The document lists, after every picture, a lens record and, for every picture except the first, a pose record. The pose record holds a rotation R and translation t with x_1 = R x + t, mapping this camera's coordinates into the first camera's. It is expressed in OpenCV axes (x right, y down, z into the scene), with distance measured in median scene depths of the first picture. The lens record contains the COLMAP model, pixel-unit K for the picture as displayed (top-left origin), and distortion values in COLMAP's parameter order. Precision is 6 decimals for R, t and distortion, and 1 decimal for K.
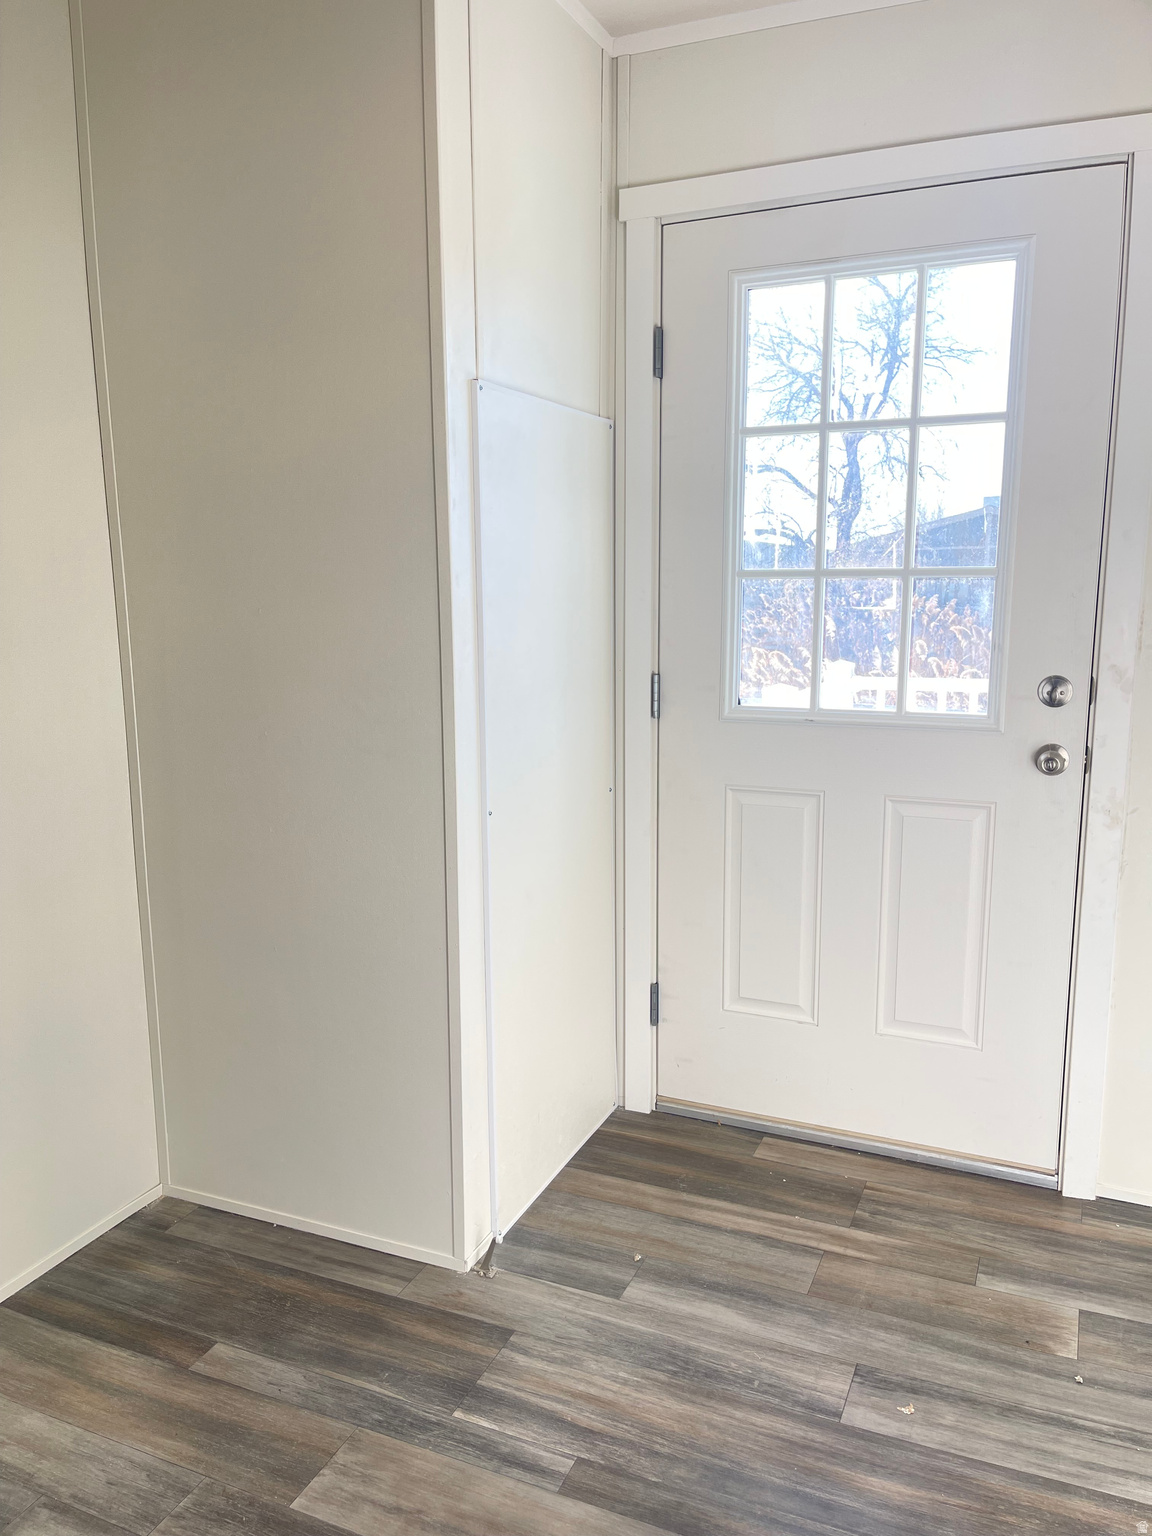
lens RADIAL K [[1155.1, 0, 566.5], [0, 1155.1, 778.2], [0, 0, 1]] dist [0.058385, -0.081578]
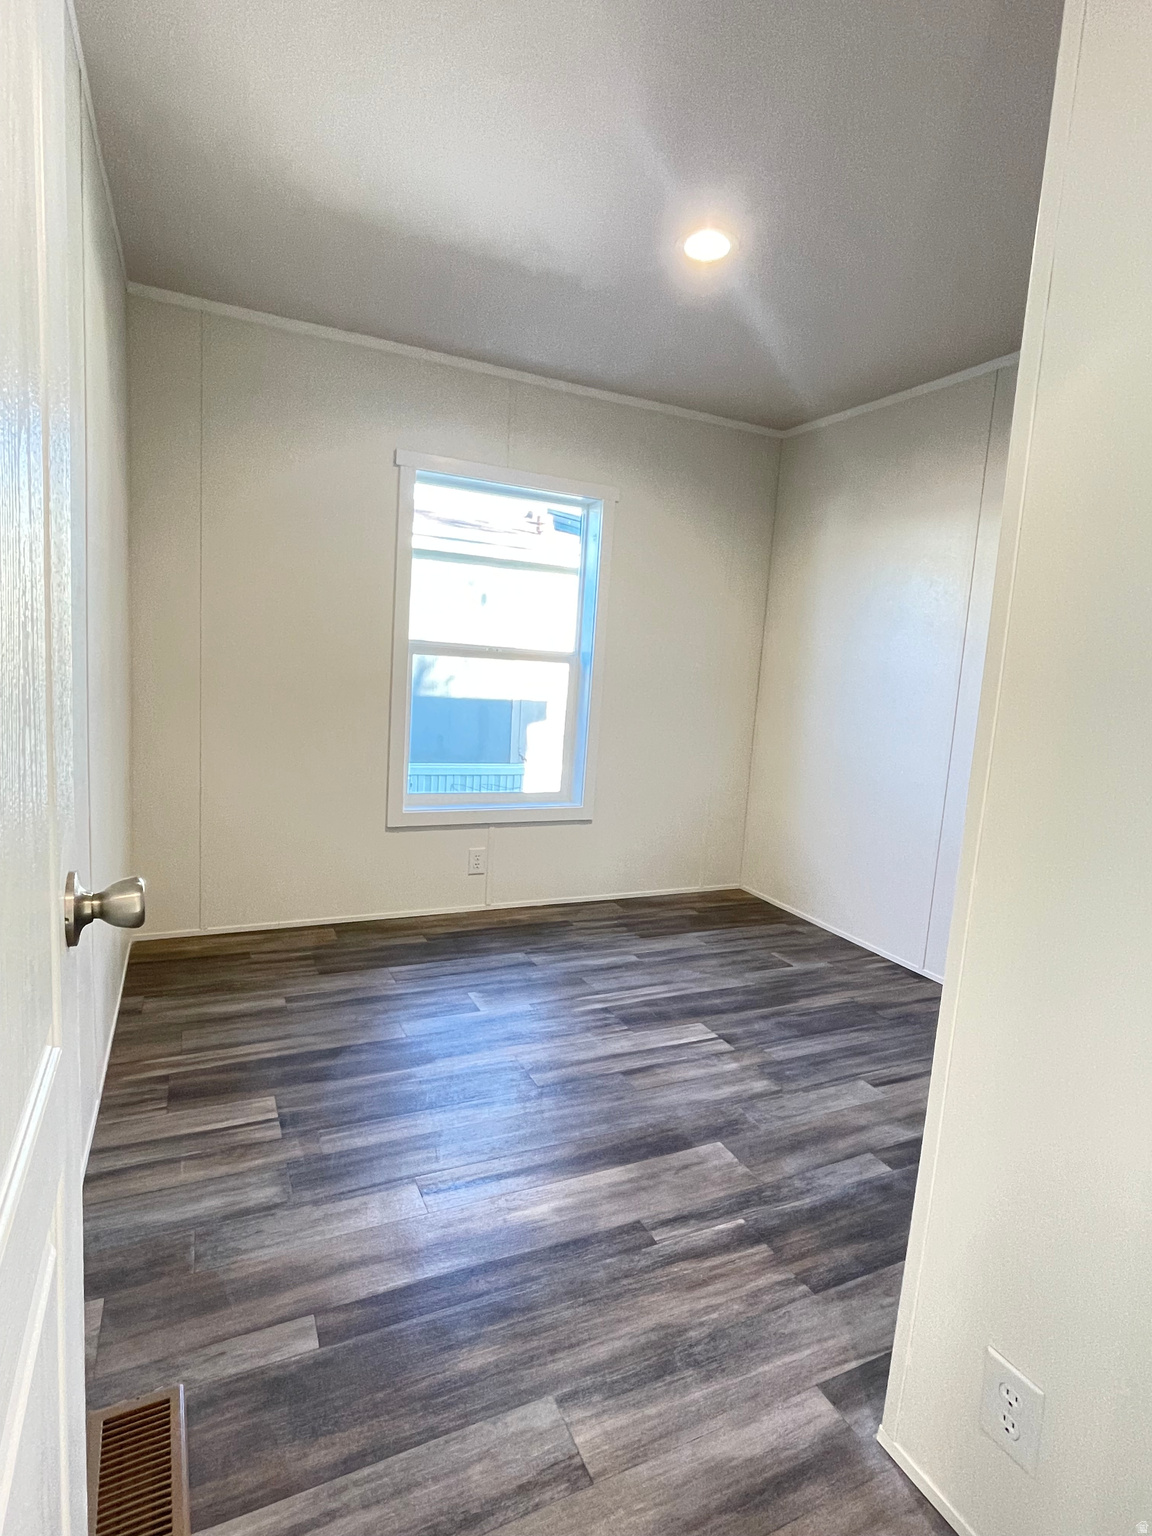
lens RADIAL K [[786.1, 0, 576.0], [0, 786.1, 768.0], [0, 0, 1]] dist [-0.005472, 0.001470]
pose [[-0.643797, 0.070950, -0.761900, 0.623570], [-0.190997, 0.949276, 0.249790, -0.144685], [0.740976, 0.306335, -0.597590, 1.098040]]
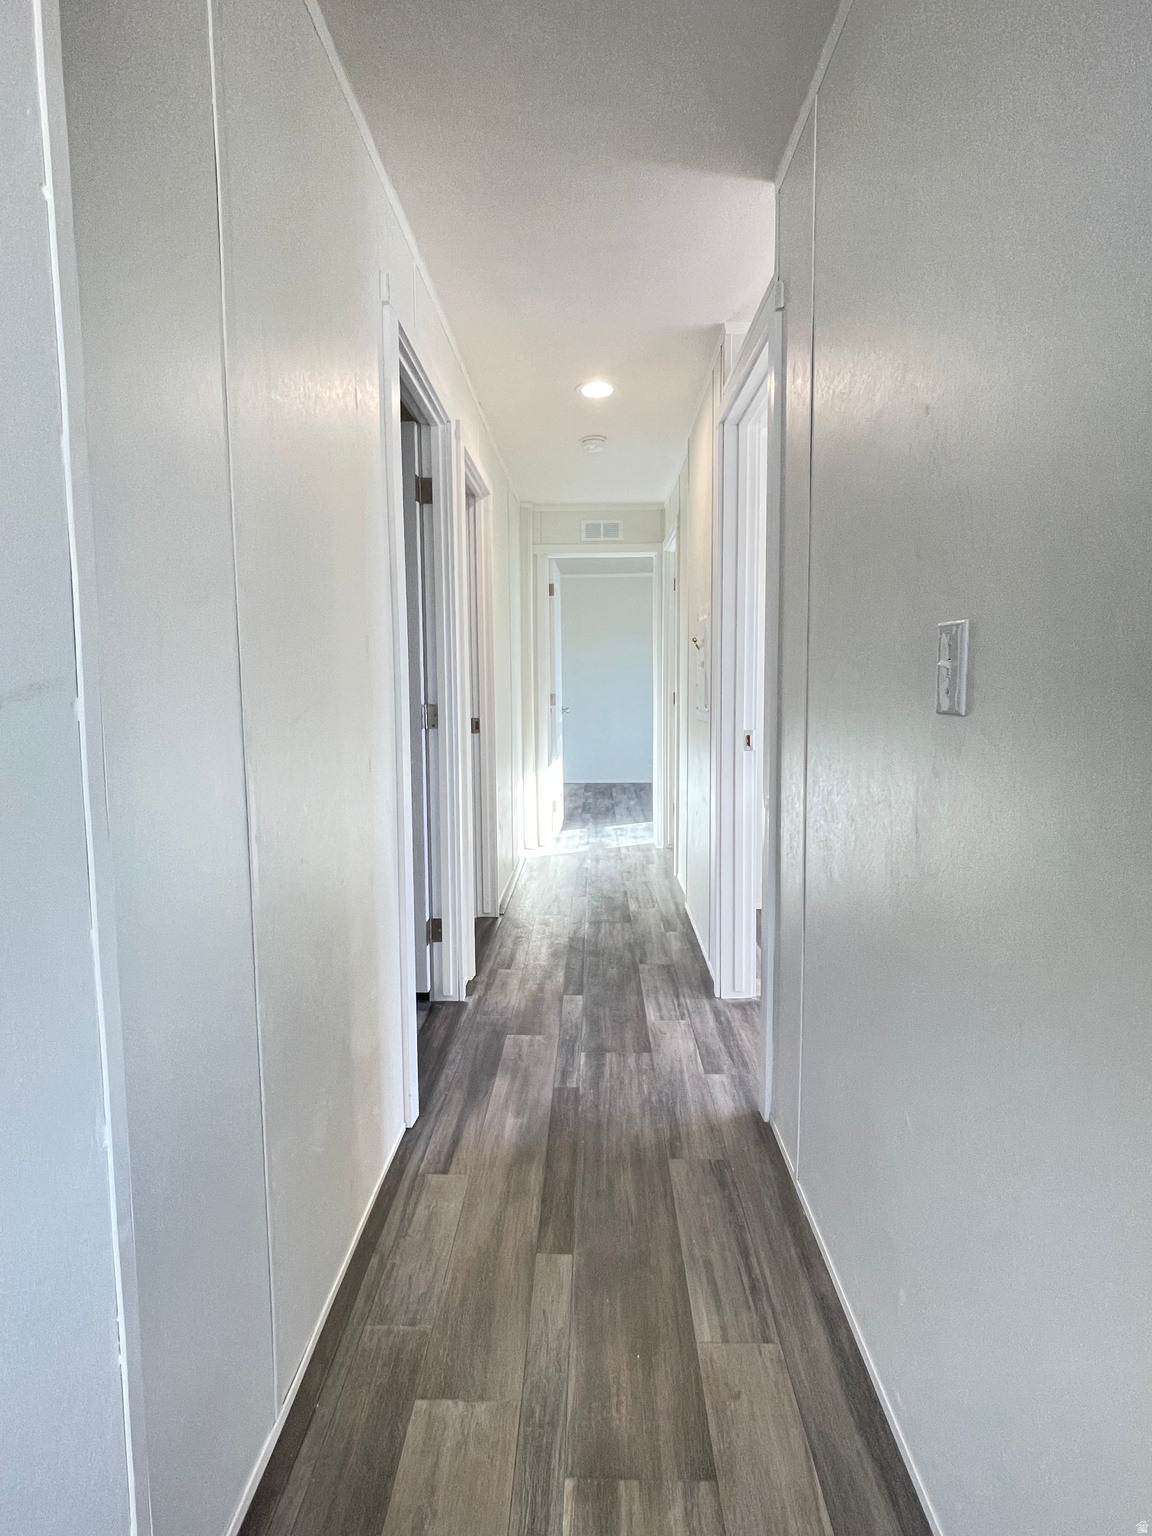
lens RADIAL K [[786.1, 0, 576.0], [0, 786.1, 768.0], [0, 0, 1]] dist [-0.005472, 0.001470]
pose [[0.387111, 0.110472, -0.915391, 0.967678], [-0.158221, 0.986029, 0.052087, -0.012754], [0.908356, 0.124670, 0.399182, 0.335451]]
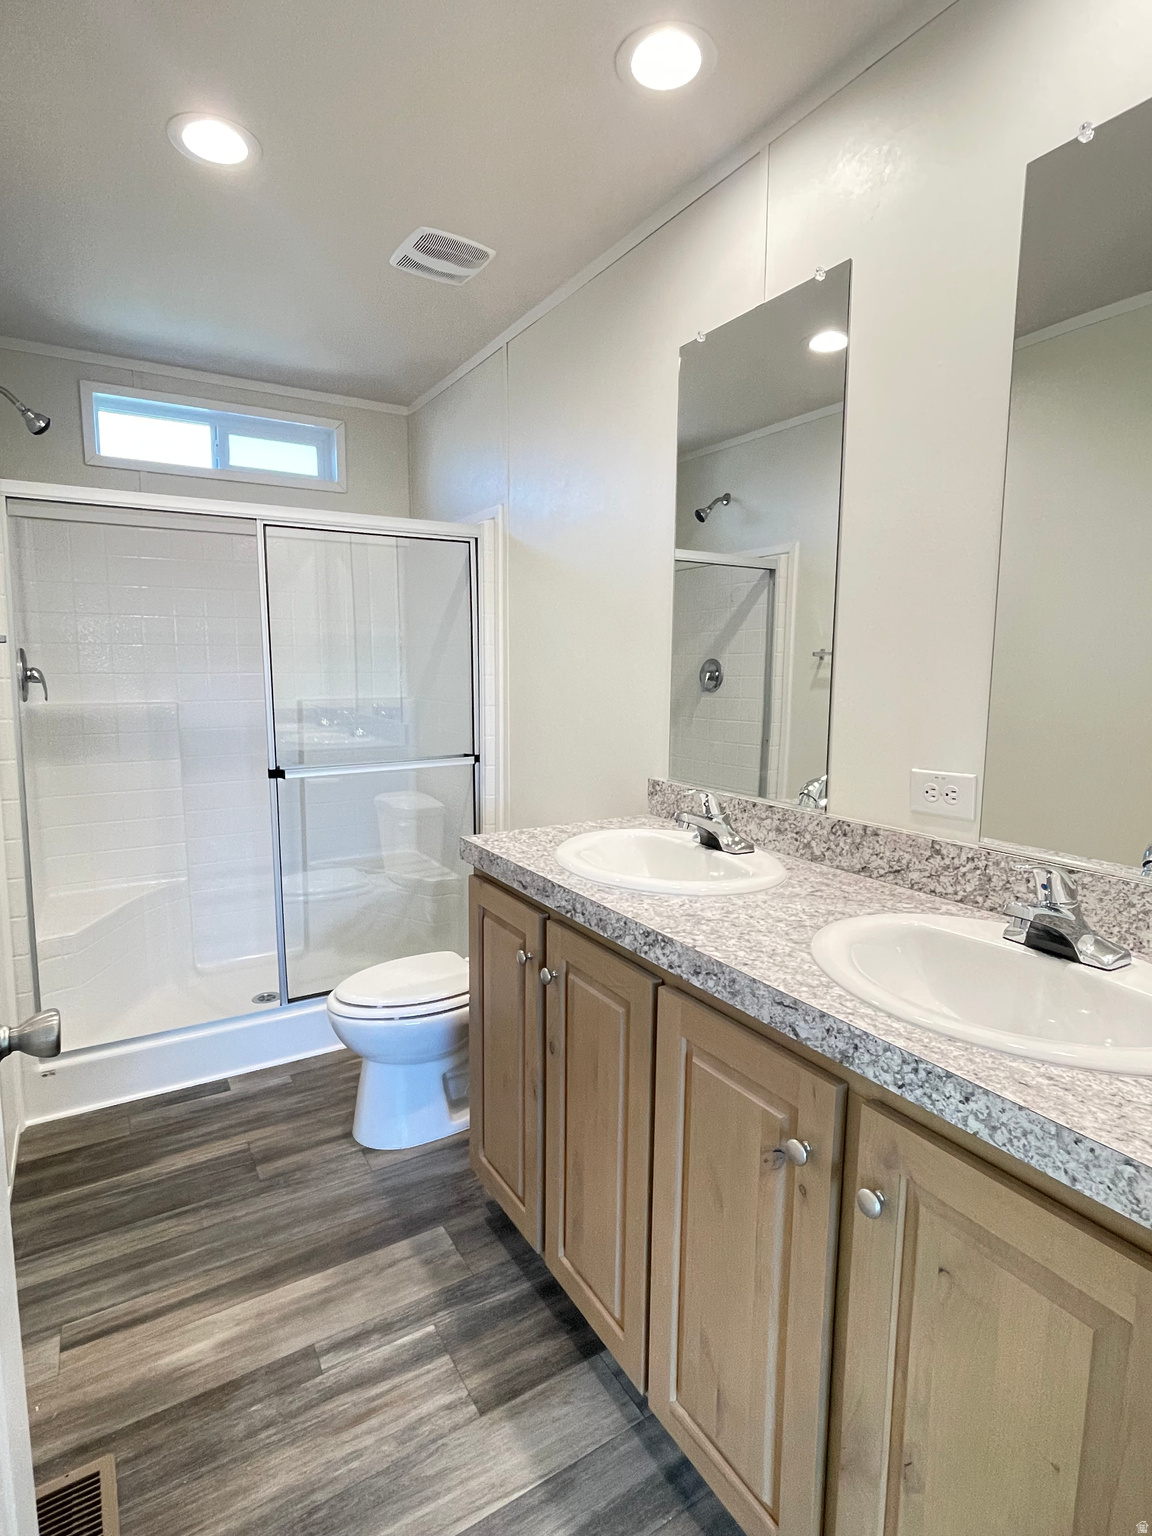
lens RADIAL K [[783.2, 0, 576.5], [0, 783.2, 764.0], [0, 0, 1]] dist [-0.000720, 0.001011]
pose [[-0.564762, 0.116101, -0.817046, 0.388288], [-0.142950, 0.961325, 0.235413, -0.234726], [0.812779, 0.249749, -0.526323, 1.252360]]
